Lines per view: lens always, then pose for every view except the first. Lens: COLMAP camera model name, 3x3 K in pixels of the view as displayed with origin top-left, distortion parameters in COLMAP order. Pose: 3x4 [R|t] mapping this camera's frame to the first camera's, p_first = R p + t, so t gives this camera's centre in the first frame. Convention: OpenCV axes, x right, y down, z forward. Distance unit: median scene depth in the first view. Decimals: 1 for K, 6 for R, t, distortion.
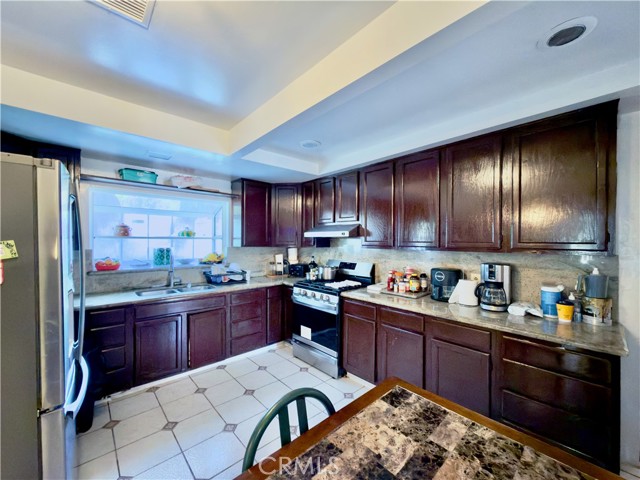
lens RADIAL K [[257.8, 0, 325.1], [0, 257.8, 241.5], [0, 0, 1]] dist [0.000003, 0.000635]
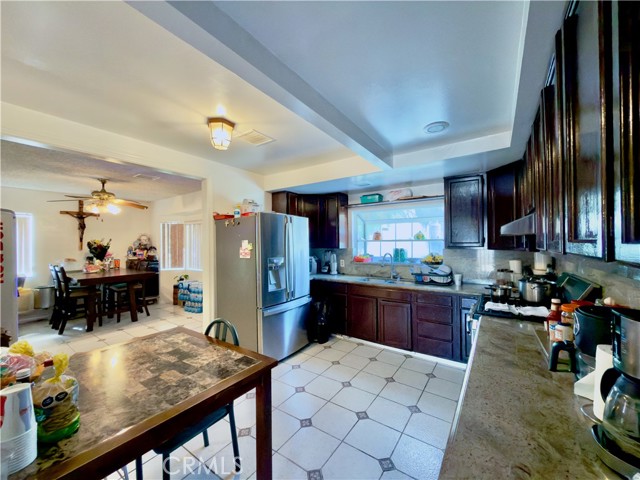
lens RADIAL K [[257.8, 0, 324.3], [0, 257.8, 240.4], [0, 0, 1]] dist [0.000003, 0.000635]
pose [[0.211808, -0.014914, -0.977197, 1.595313], [0.002092, 0.999888, -0.014807, 0.010160], [0.977309, 0.001092, 0.211816, 1.072560]]
